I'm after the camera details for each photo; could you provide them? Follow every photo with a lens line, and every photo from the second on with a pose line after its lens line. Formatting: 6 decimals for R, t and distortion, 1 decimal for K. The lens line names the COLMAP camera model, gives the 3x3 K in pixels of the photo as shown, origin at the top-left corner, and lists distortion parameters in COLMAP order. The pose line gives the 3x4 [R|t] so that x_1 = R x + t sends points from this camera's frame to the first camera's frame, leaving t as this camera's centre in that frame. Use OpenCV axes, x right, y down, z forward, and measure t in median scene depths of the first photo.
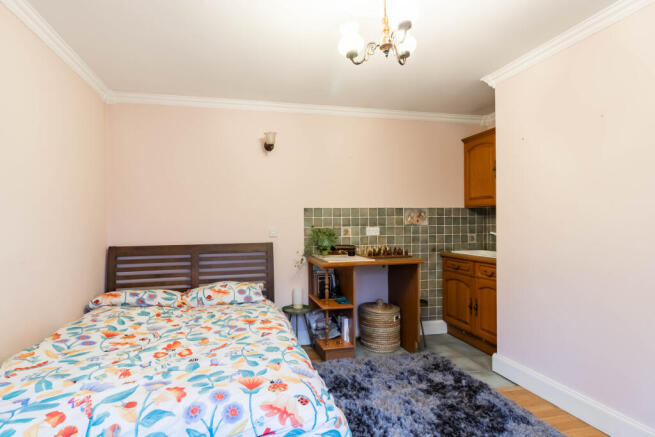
lens RADIAL K [[323.6, 0, 307.9], [0, 323.6, 220.6], [0, 0, 1]] dist [0.000820, 0.000137]
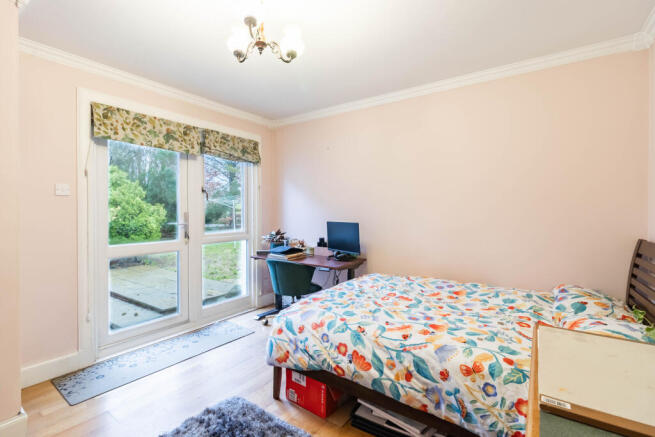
lens RADIAL K [[311.2, 0, 324.7], [0, 311.2, 208.2], [0, 0, 1]] dist [-0.000554, -0.000008]
pose [[-0.744278, 0.006192, -0.667841, 0.378191], [0.010369, 0.999944, -0.002285, 0.001161], [0.667790, -0.008625, -0.744300, 0.929139]]
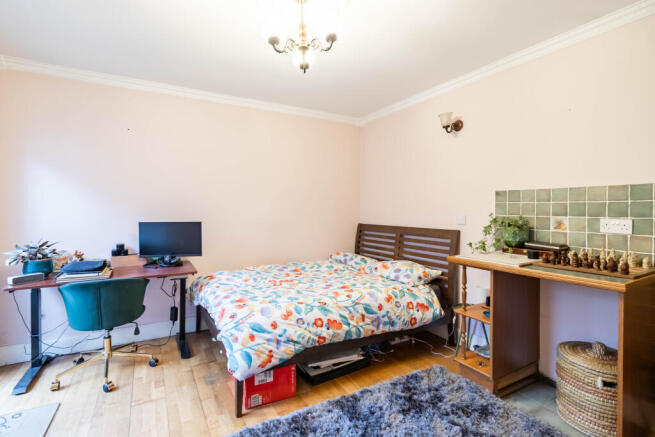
lens RADIAL K [[311.2, 0, 324.7], [0, 311.2, 208.2], [0, 0, 1]] dist [-0.000554, -0.000008]
pose [[0.297201, 0.010537, -0.954757, 0.619198], [-0.002277, 0.999944, 0.010327, -0.003721], [0.954812, -0.000895, 0.297208, 0.373712]]
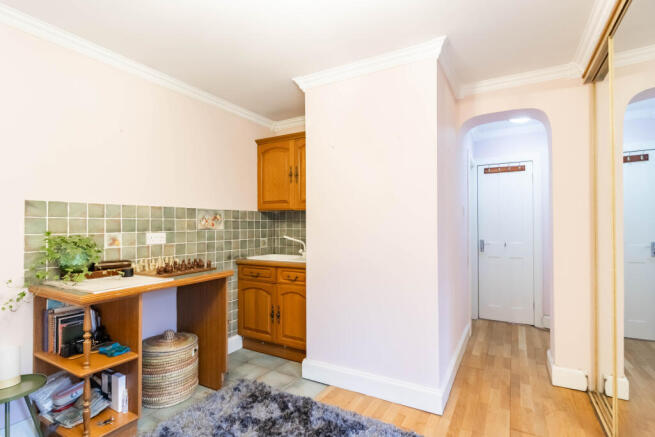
lens RADIAL K [[310.5, 0, 340.3], [0, 310.5, 221.9], [0, 0, 1]] dist [-0.001158, -0.000260]
pose [[0.661414, 0.012945, 0.749909, -0.054233], [-0.005992, 0.999910, -0.011976, 0.001544], [-0.749997, 0.003428, 0.661433, 0.244665]]
